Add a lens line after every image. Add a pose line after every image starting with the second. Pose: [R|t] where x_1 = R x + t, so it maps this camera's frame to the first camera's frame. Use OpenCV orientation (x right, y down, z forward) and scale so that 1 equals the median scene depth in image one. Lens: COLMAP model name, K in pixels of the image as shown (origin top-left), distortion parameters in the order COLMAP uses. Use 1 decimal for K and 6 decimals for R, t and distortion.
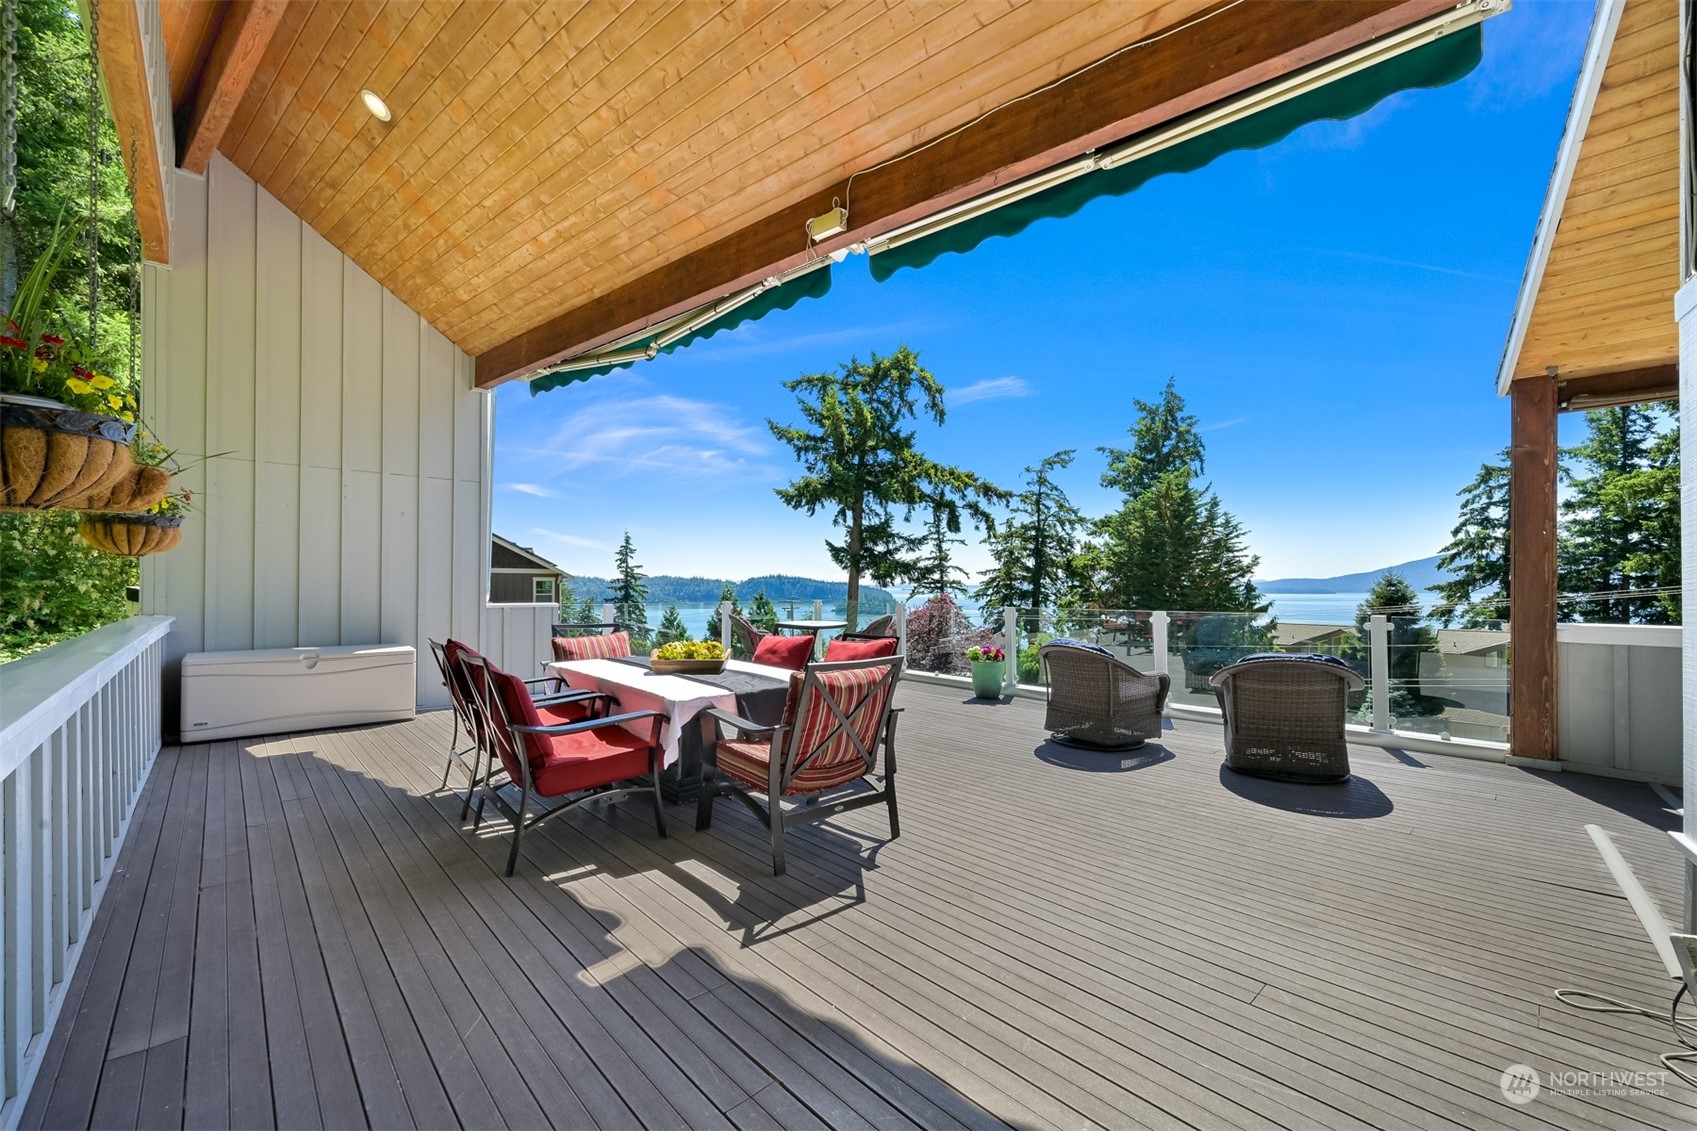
lens RADIAL K [[674.3, 0, 861.7], [0, 674.3, 581.0], [0, 0, 1]] dist [0.000156, 0.000040]
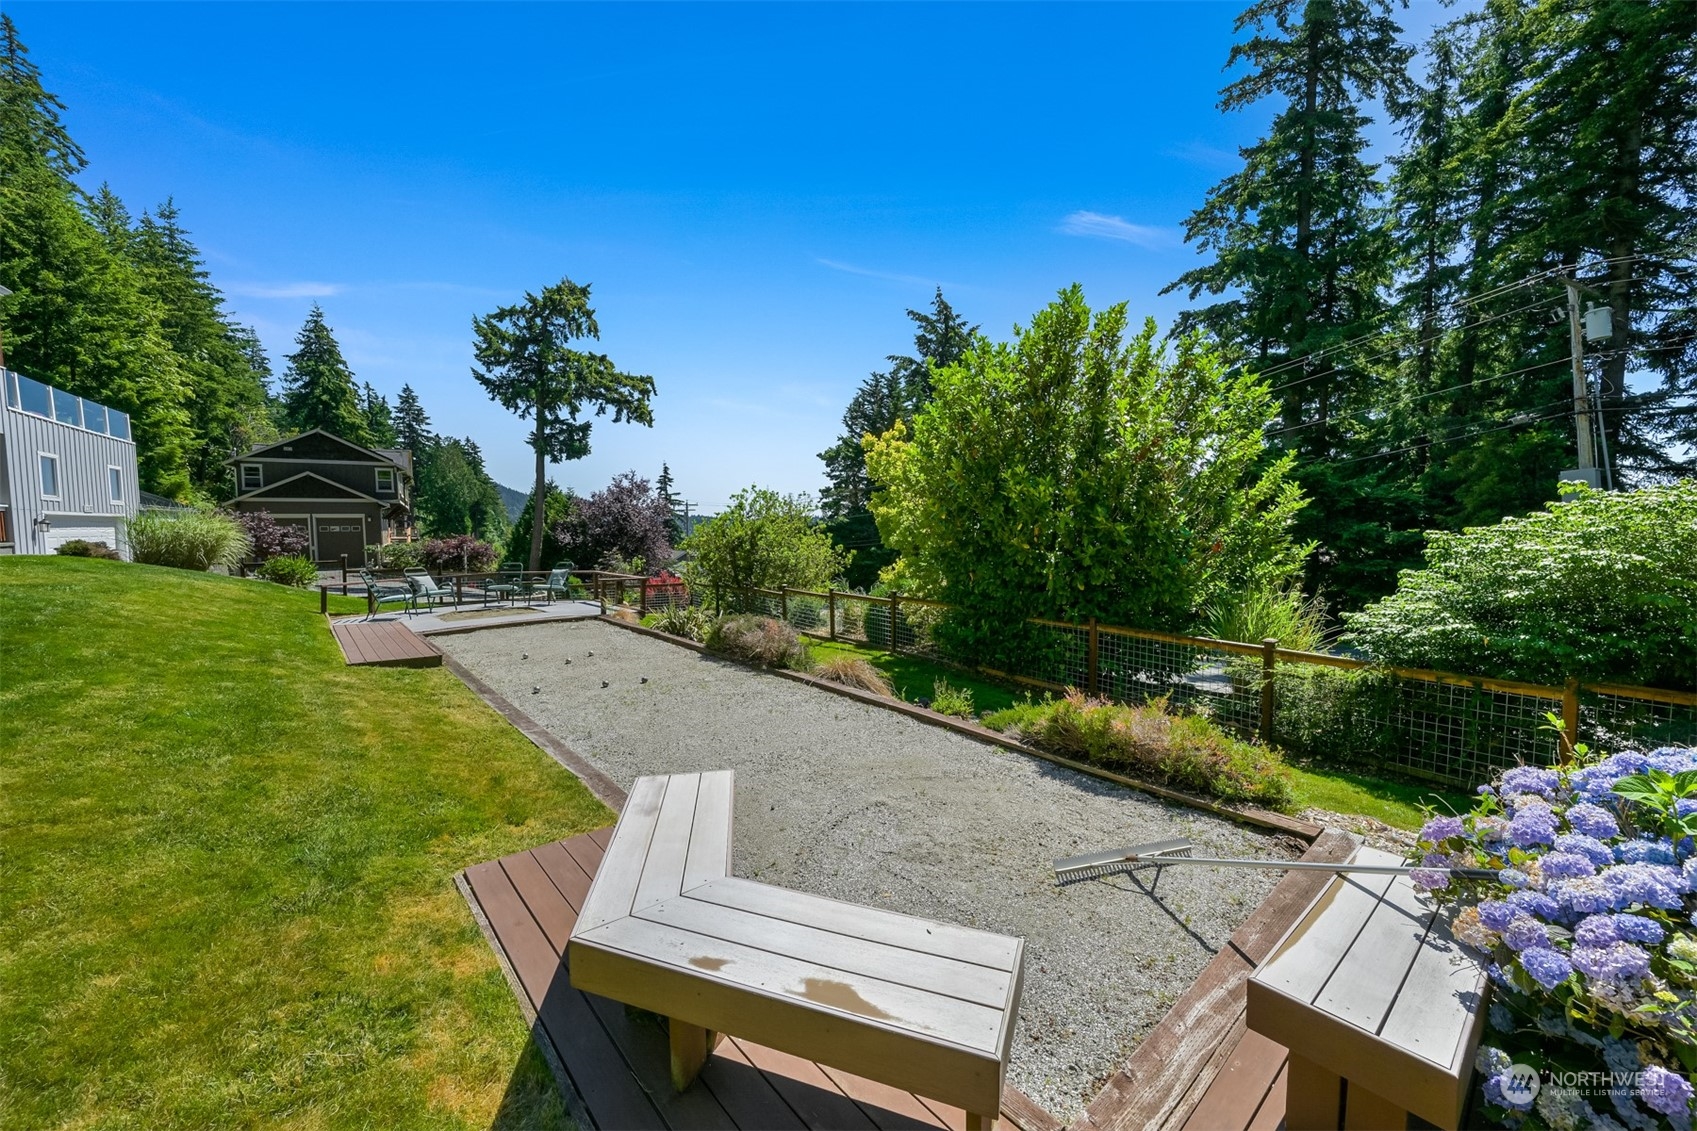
lens RADIAL K [[661.9, 0, 857.6], [0, 661.9, 569.9], [0, 0, 1]] dist [-0.000490, 0.000003]
pose [[0.981751, 0.003037, -0.190149, 0.849256], [0.011308, 0.997171, 0.074313, 0.127383], [0.189836, -0.075107, 0.978939, -0.207686]]
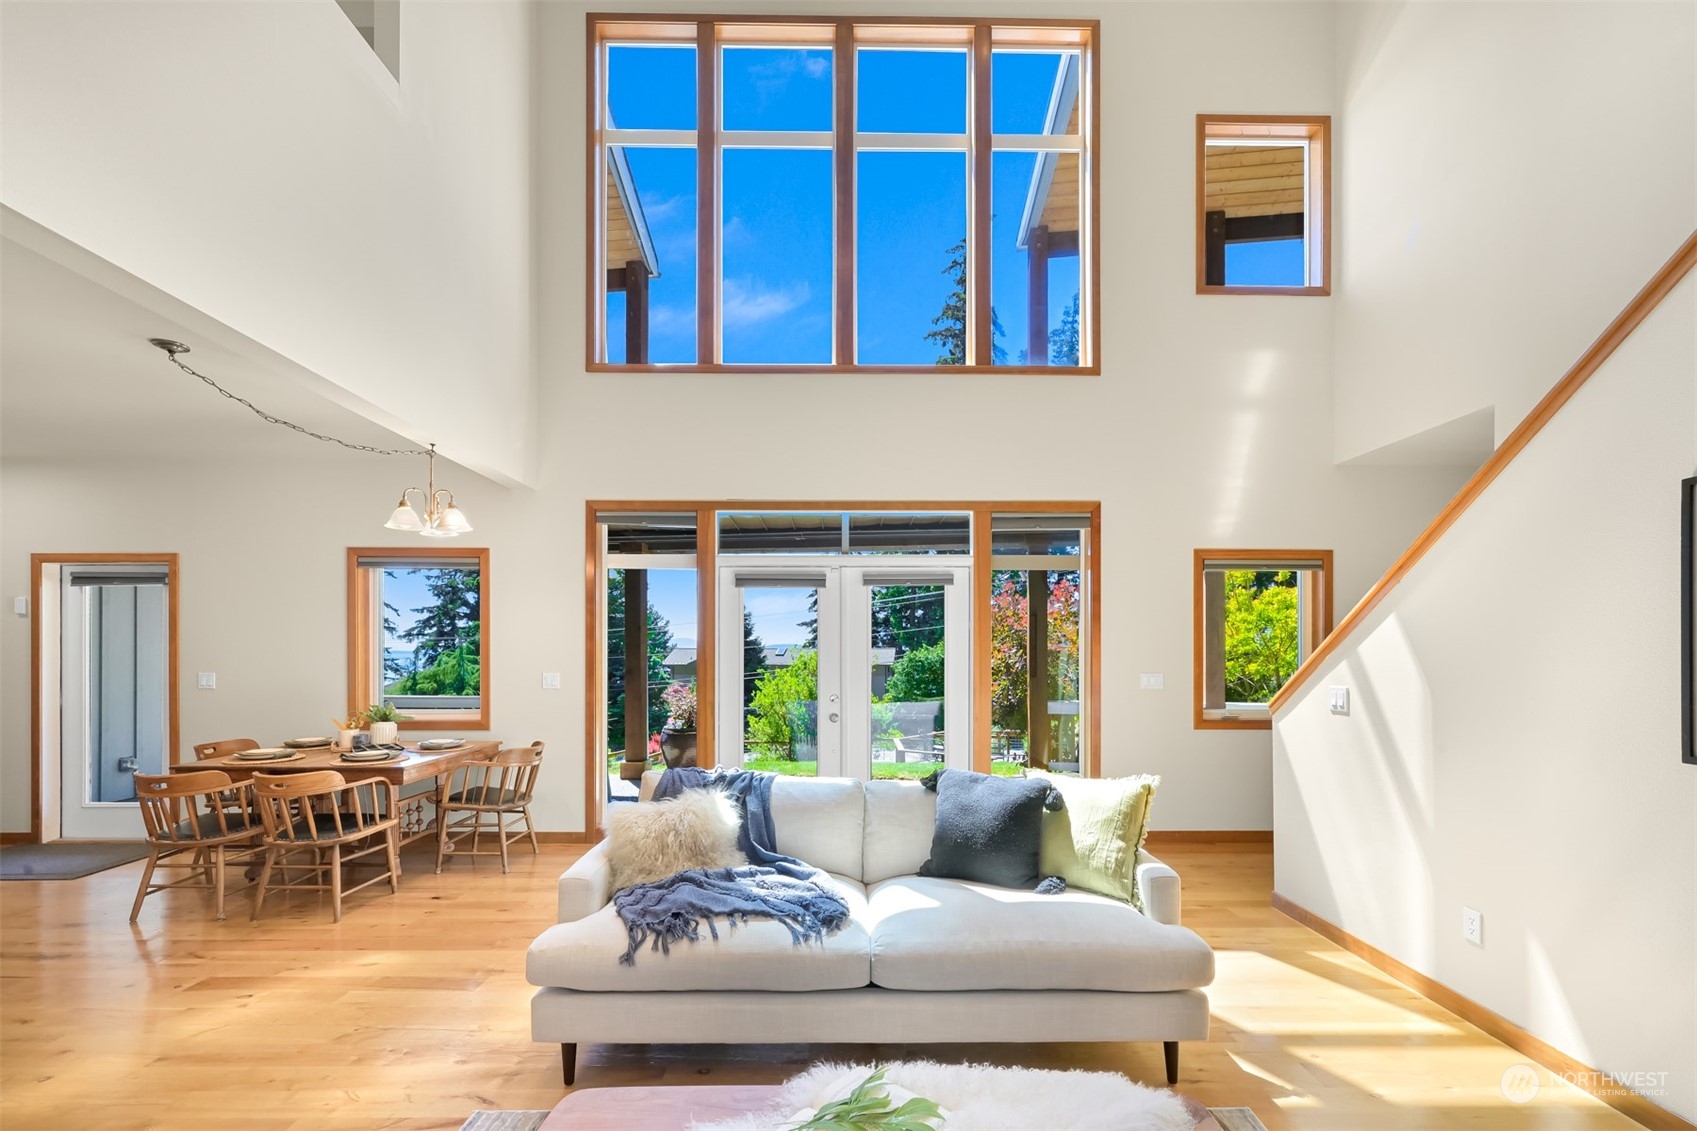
lens RADIAL K [[699.0, 0, 849.7], [0, 699.0, 651.6], [0, 0, 1]] dist [0.000489, -0.000002]
pose [[0.786499, -0.001815, 0.617589, 0.151108], [-0.002054, 0.999982, 0.005555, 0.094648], [-0.617588, -0.005637, 0.786482, -0.194023]]
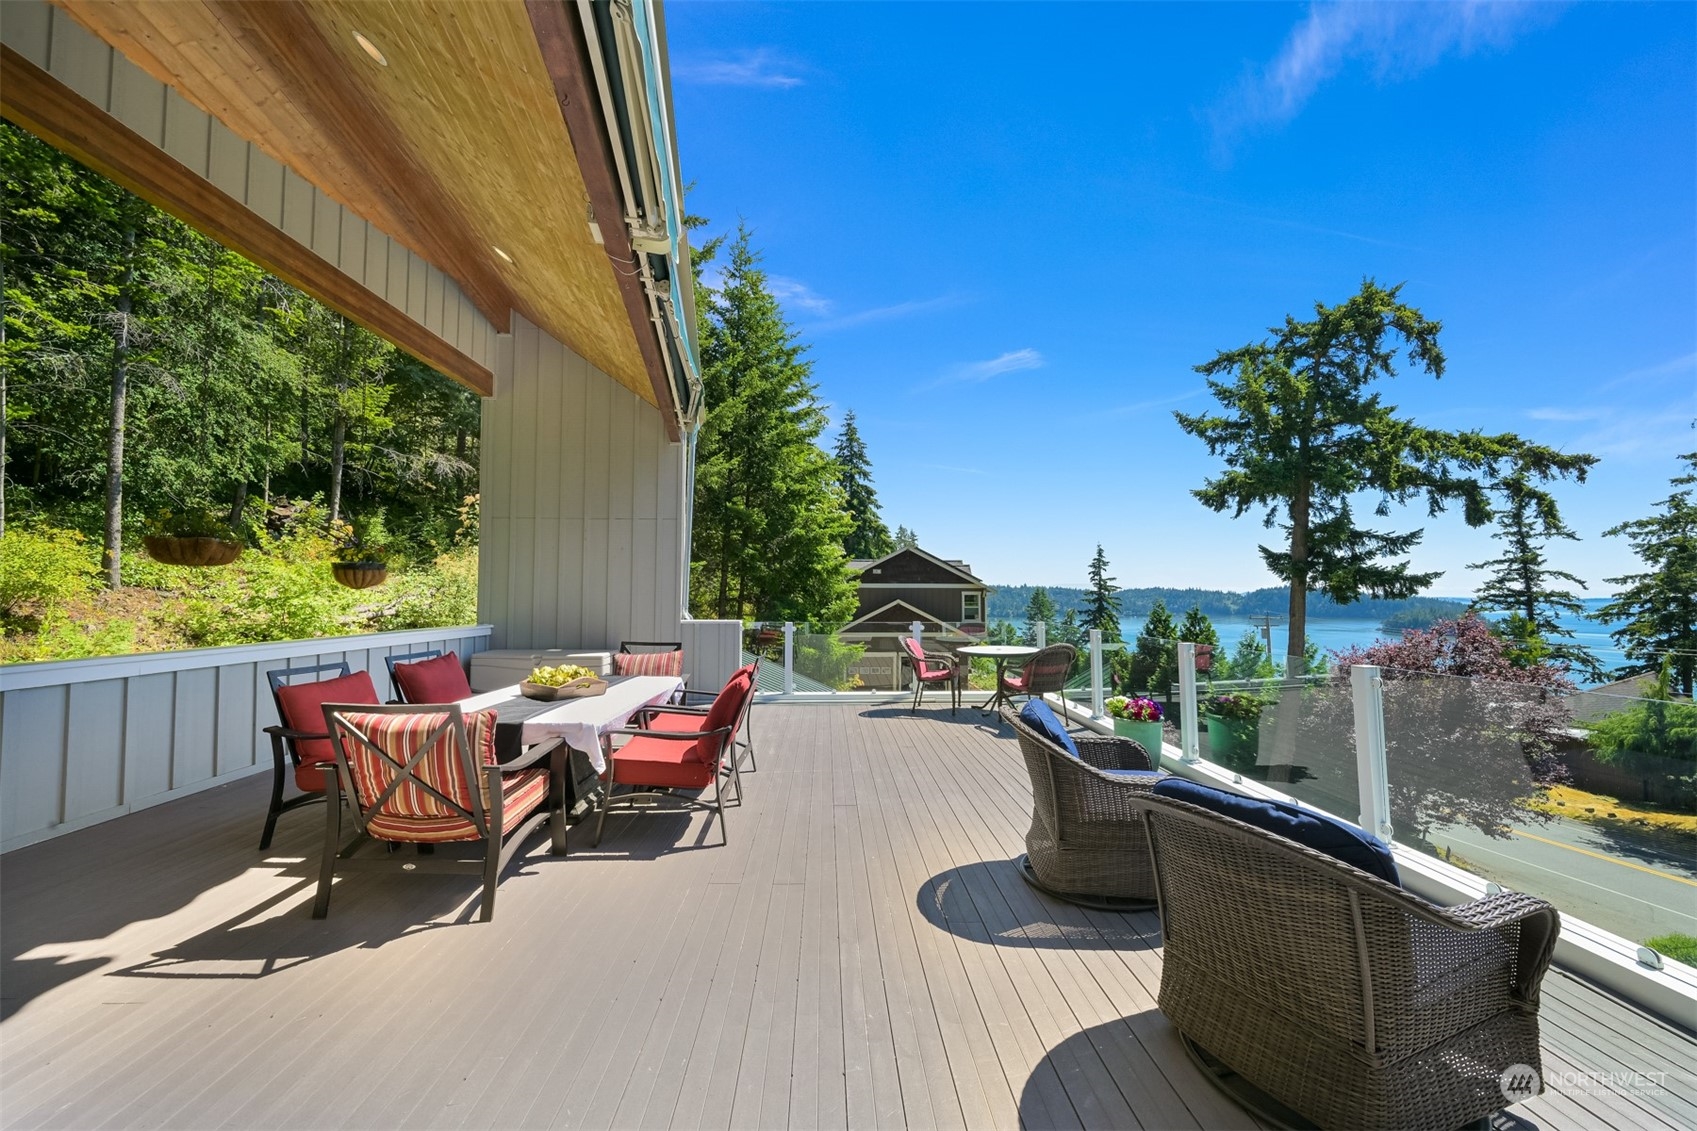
lens RADIAL K [[661.9, 0, 857.6], [0, 661.9, 569.9], [0, 0, 1]] dist [-0.000490, 0.000003]
pose [[0.757985, -0.025158, -0.651787, 0.100552], [0.002500, 0.999361, -0.035667, -0.002843], [0.652268, 0.025405, 0.757563, 0.070501]]
